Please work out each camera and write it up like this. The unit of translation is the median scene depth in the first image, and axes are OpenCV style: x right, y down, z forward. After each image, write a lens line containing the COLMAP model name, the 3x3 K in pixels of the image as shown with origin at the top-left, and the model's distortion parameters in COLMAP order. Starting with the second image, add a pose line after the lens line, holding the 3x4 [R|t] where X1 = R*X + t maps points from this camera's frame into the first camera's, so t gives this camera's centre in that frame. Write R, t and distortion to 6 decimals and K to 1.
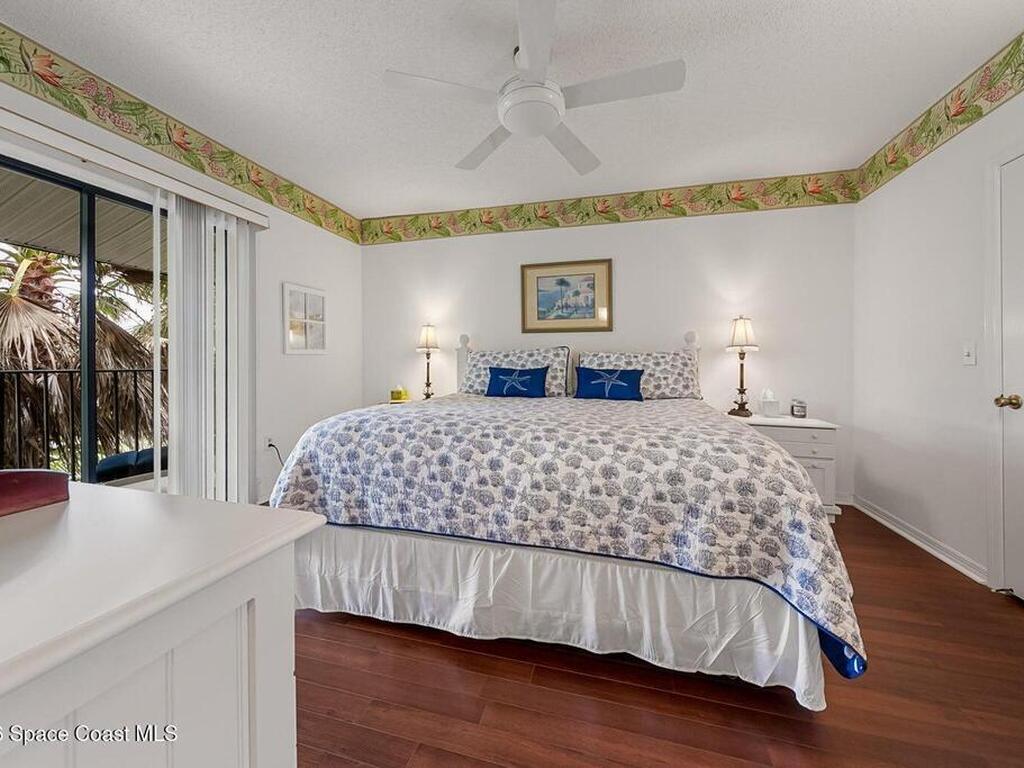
lens RADIAL K [[400.2, 0, 513.9], [0, 400.2, 357.4], [0, 0, 1]] dist [0.002666, -0.000317]
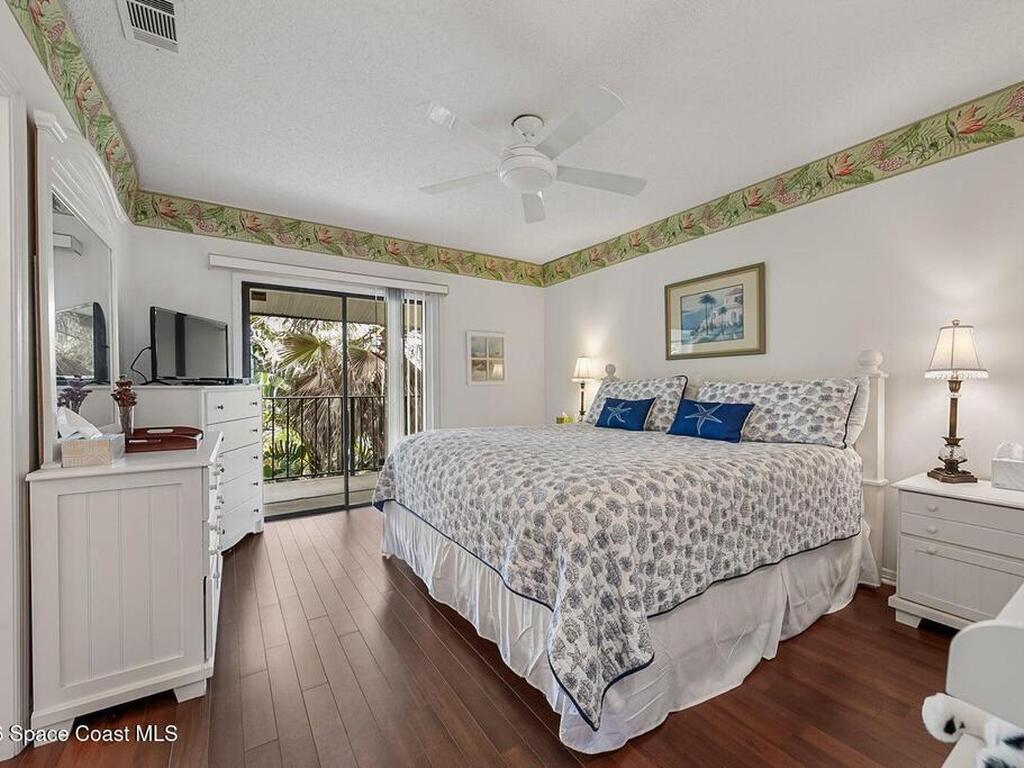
lens RADIAL K [[431.0, 0, 510.5], [0, 431.0, 385.1], [0, 0, 1]] dist [0.001517, -0.000074]
pose [[0.752252, -0.005685, -0.658851, 0.476208], [0.011627, 0.999922, 0.004648, -0.015333], [0.658773, -0.011157, 0.752259, 0.030608]]
